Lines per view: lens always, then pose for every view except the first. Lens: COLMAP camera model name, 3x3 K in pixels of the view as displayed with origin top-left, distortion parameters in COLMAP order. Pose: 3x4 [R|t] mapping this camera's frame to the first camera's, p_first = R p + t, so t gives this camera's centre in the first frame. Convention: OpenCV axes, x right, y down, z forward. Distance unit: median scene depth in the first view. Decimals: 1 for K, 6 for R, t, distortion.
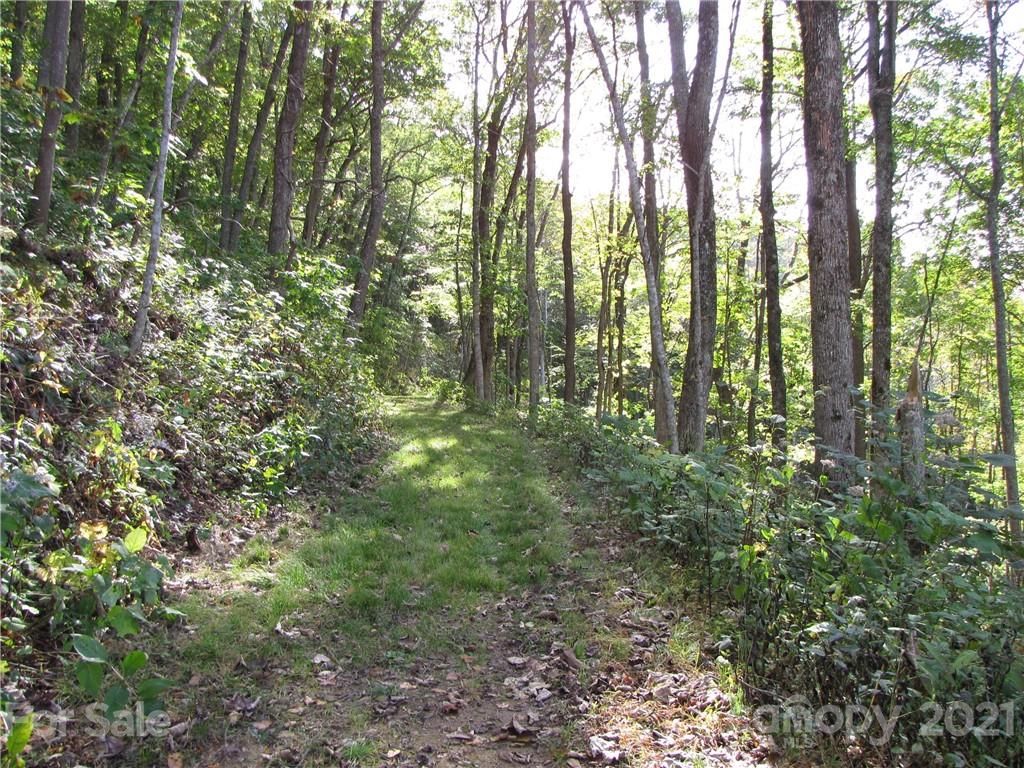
lens RADIAL K [[813.6, 0, 512.0], [0, 813.6, 384.0], [0, 0, 1]] dist [-0.130676, -0.001834]
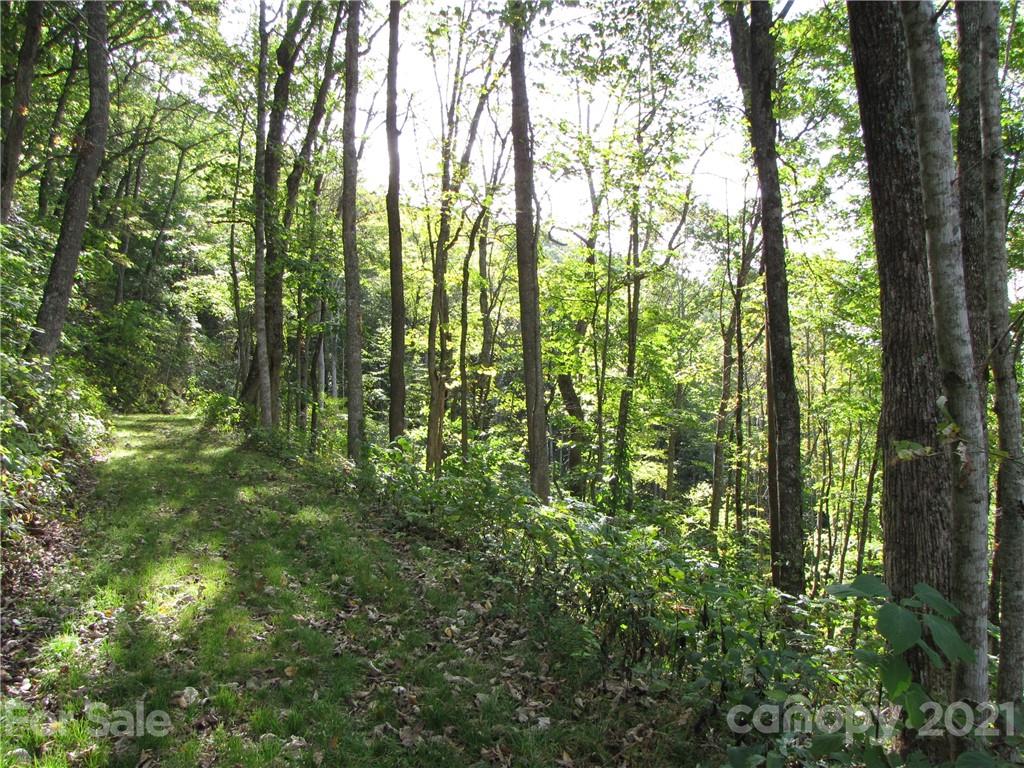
lens RADIAL K [[813.6, 0, 512.0], [0, 813.6, 384.0], [0, 0, 1]] dist [-0.130676, -0.001834]
pose [[0.964718, -0.007349, 0.263181, -0.009636], [0.009572, 0.999929, -0.007166, -0.004883], [-0.263110, 0.009432, 0.964720, 0.165077]]
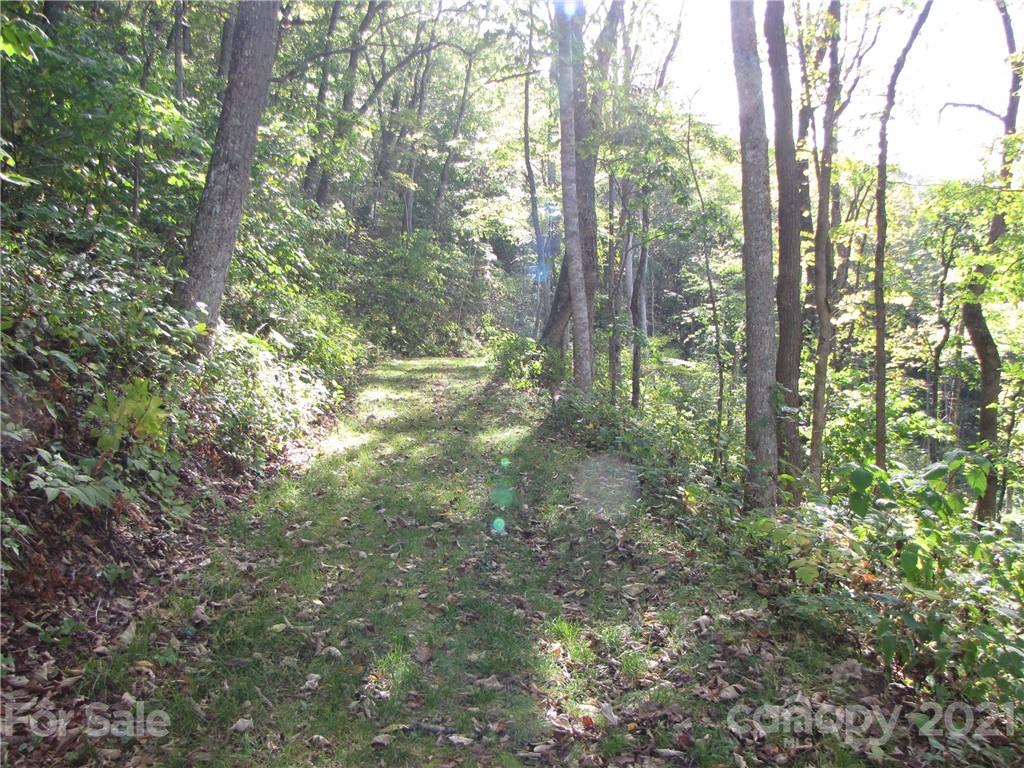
lens RADIAL K [[813.6, 0, 512.0], [0, 813.6, 384.0], [0, 0, 1]] dist [-0.130676, -0.001834]
pose [[0.995335, -0.014014, -0.095460, -0.019716], [0.020309, 0.997659, 0.065299, -0.005545], [0.094321, -0.066933, 0.993289, 0.315430]]
